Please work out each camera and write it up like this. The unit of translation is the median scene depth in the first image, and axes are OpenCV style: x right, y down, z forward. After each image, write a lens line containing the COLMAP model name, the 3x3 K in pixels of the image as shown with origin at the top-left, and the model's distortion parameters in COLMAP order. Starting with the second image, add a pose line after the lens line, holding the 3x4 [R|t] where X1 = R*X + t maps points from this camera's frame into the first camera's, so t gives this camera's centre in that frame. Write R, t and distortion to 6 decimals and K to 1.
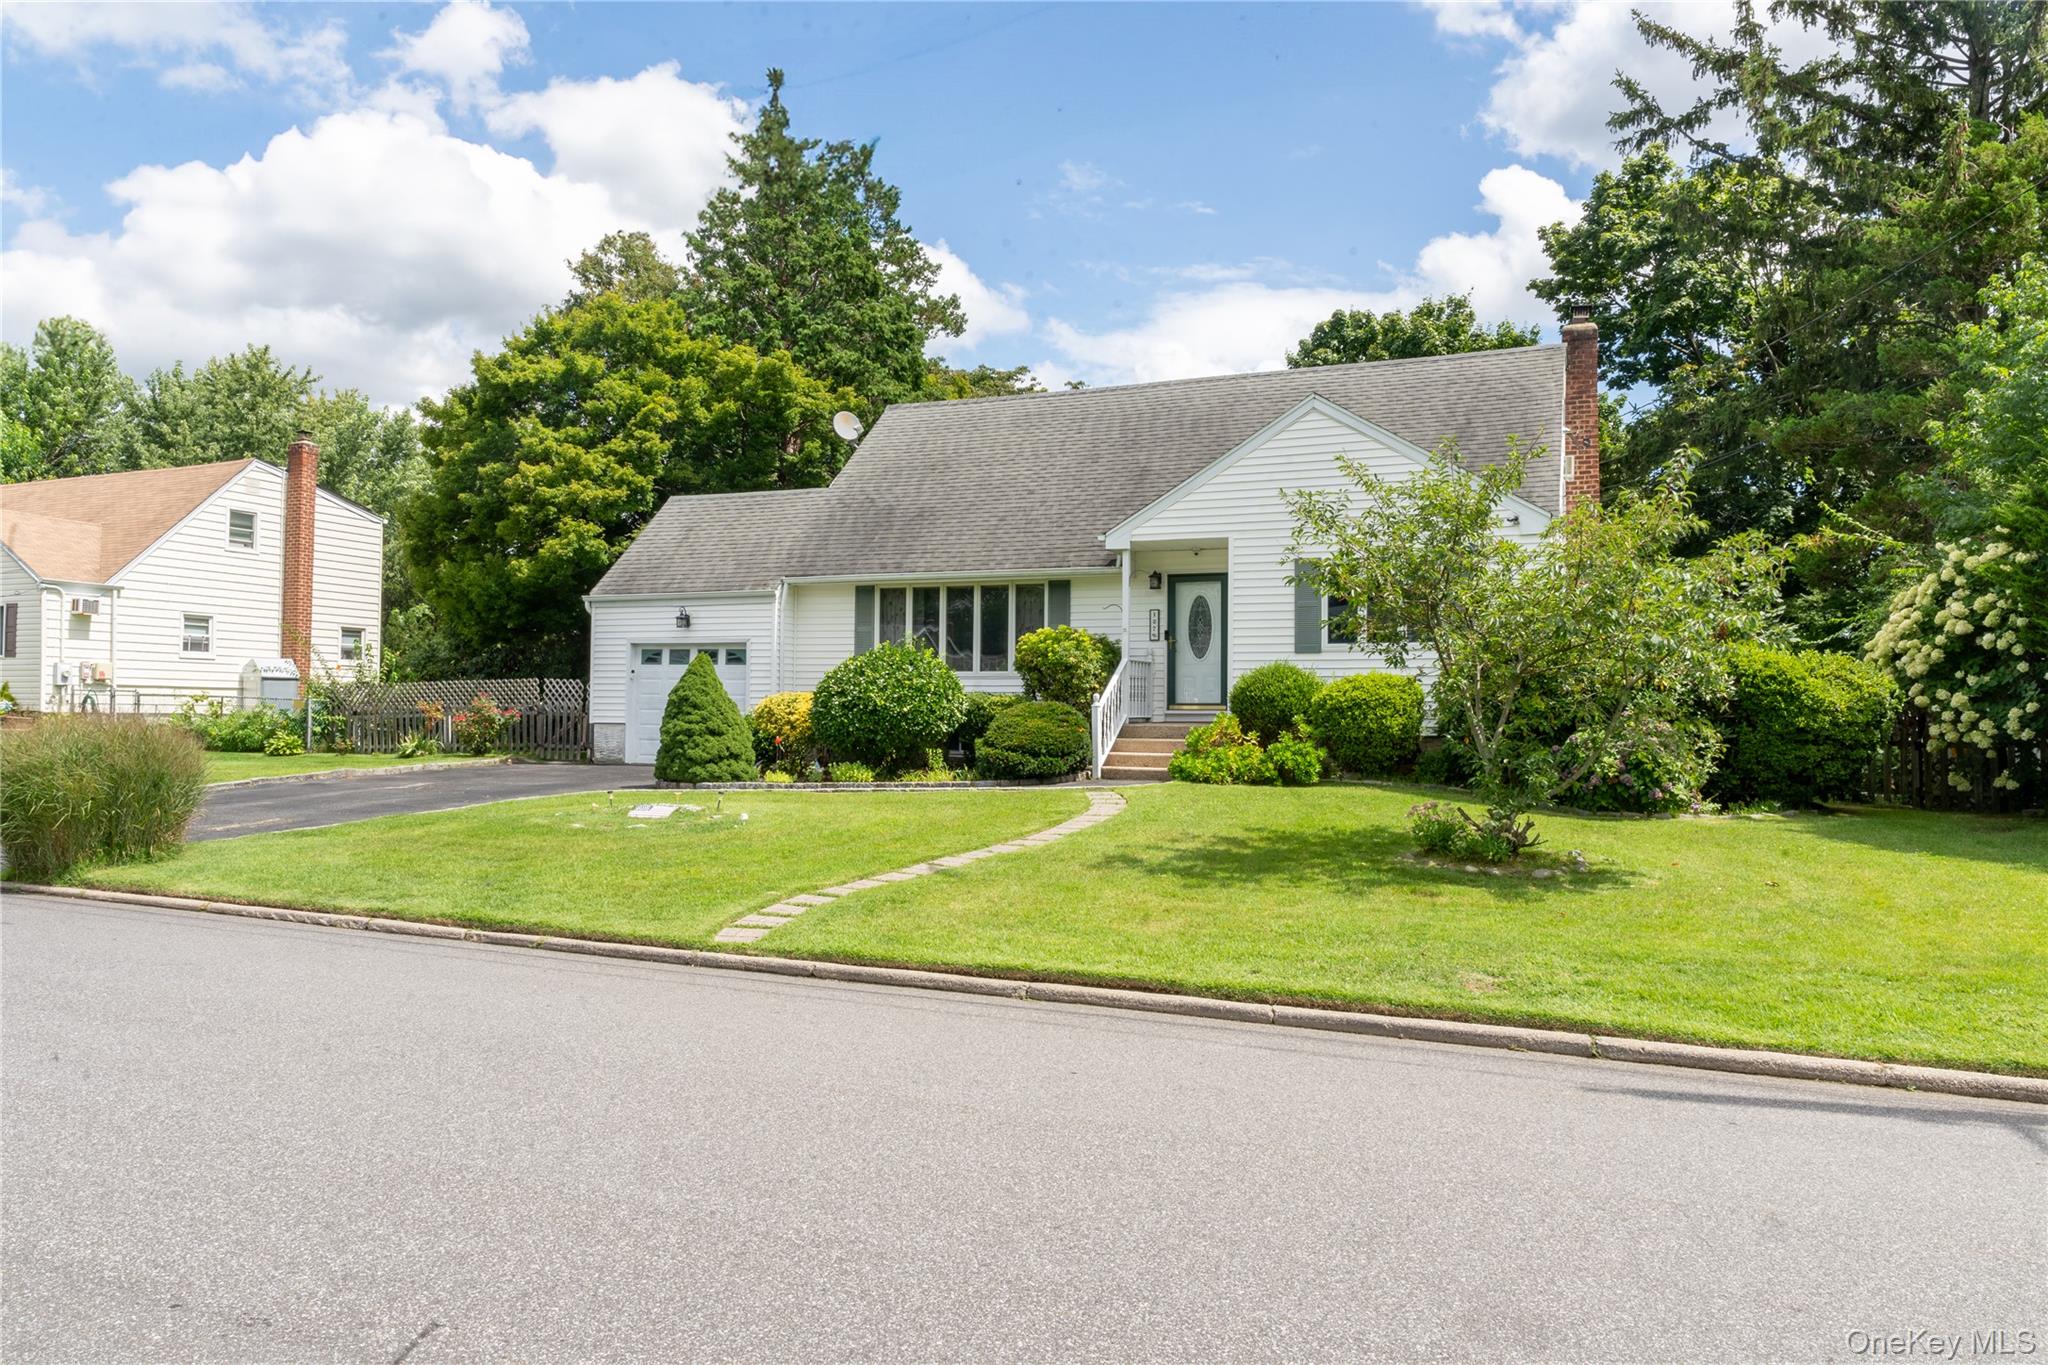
lens RADIAL K [[1374.6, 0, 1024.0], [0, 1374.6, 682.5], [0, 0, 1]] dist [-0.007045, -0.003729]
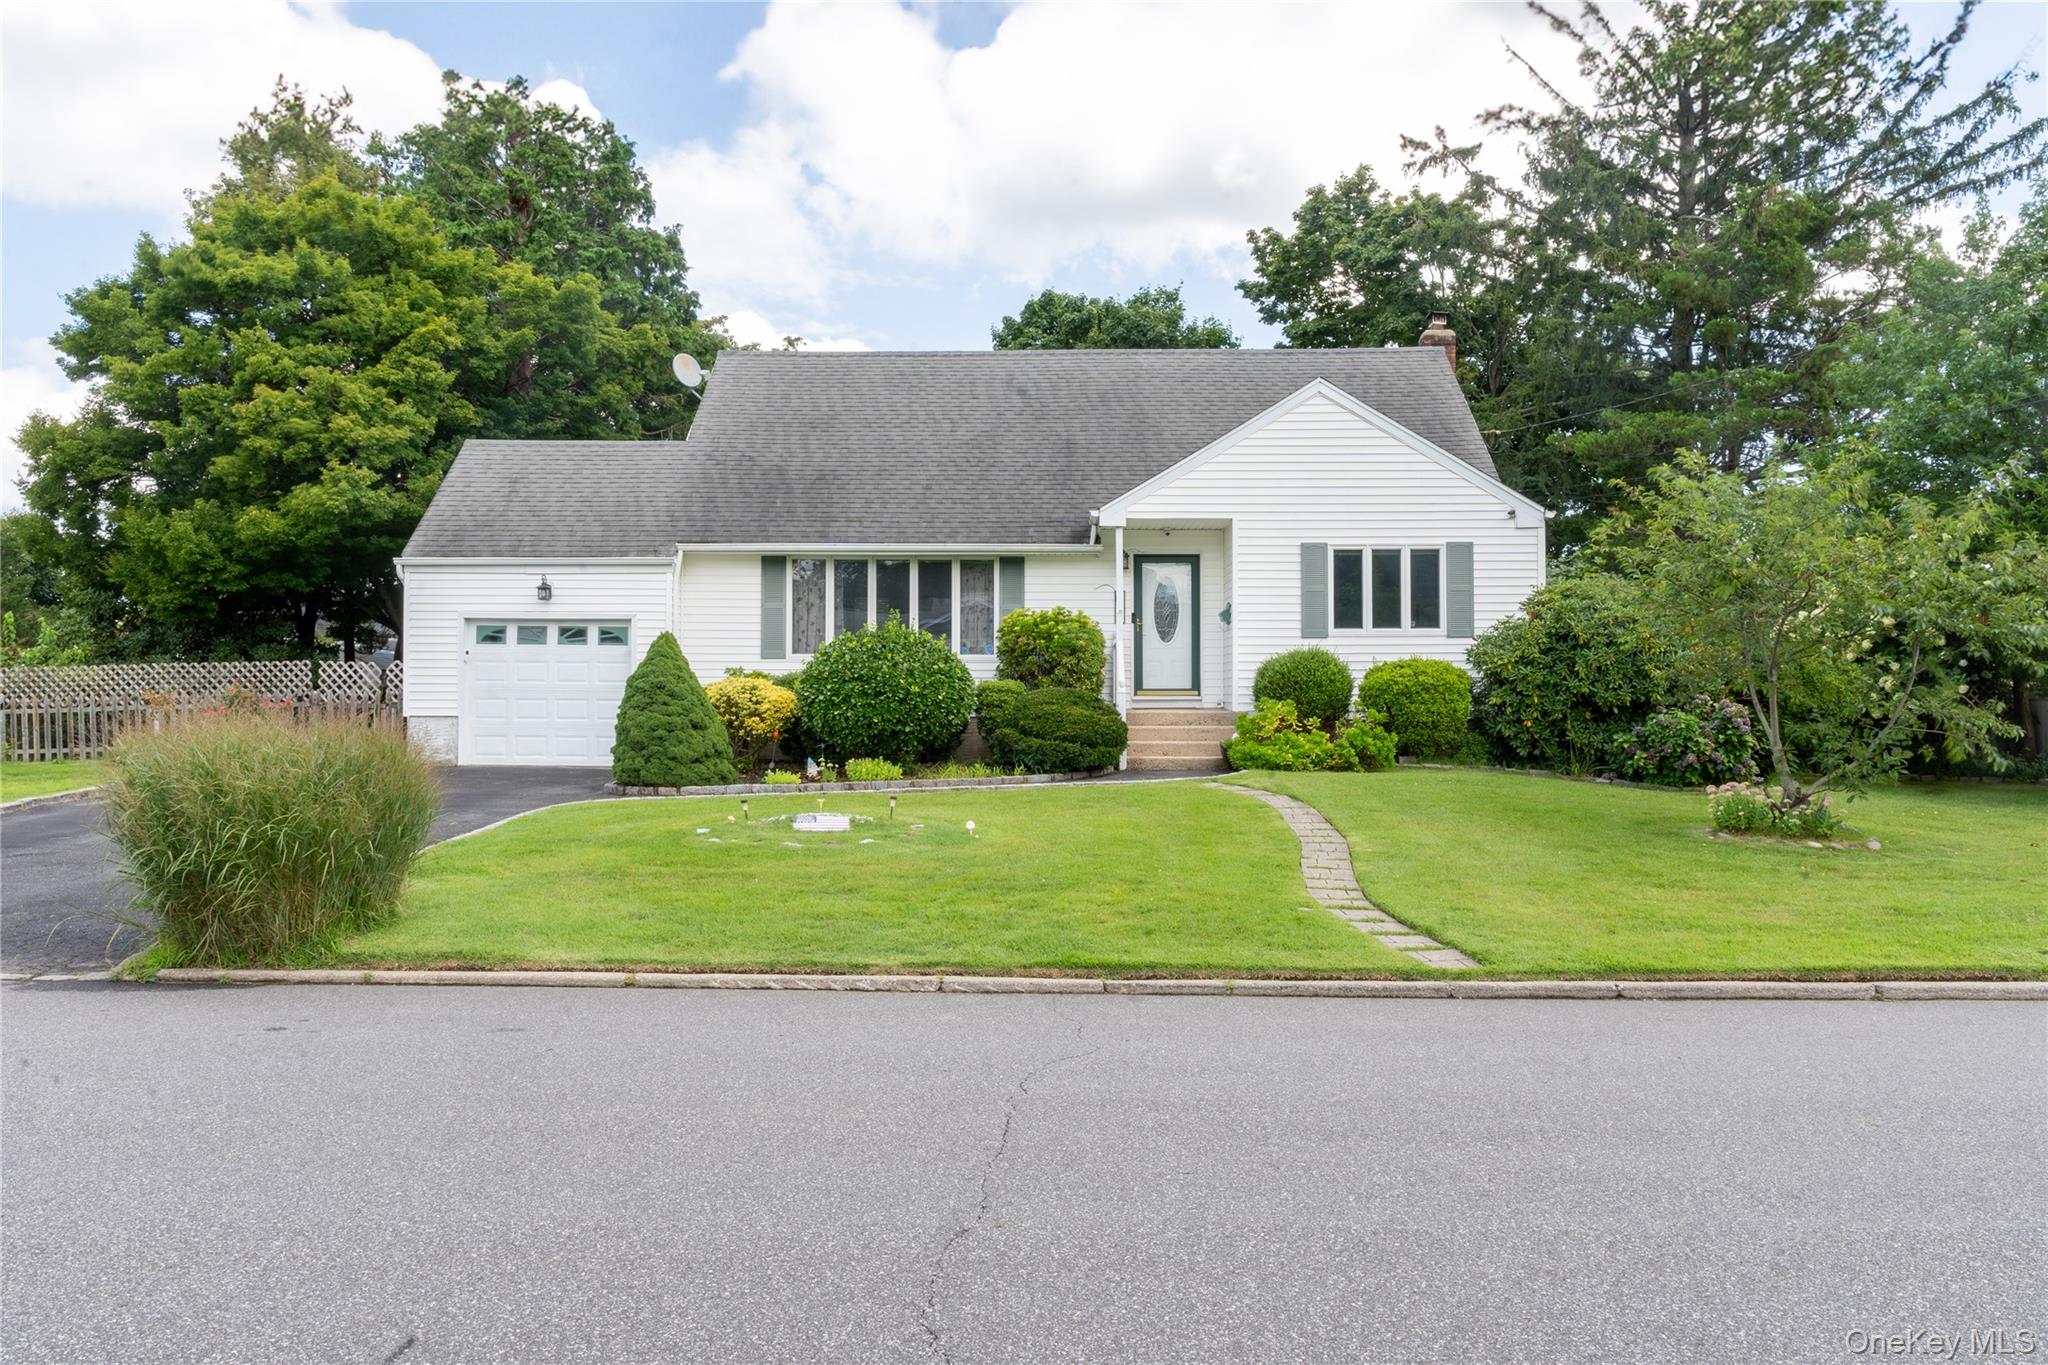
lens RADIAL K [[1408.5, 0, 1023.6], [0, 1408.5, 692.8], [0, 0, 1]] dist [-0.002291, -0.019163]
pose [[0.927587, -0.006060, 0.373557, -0.297949], [-0.001373, 0.999806, 0.019628, -0.001023], [-0.373604, -0.018720, 0.927399, 0.102909]]
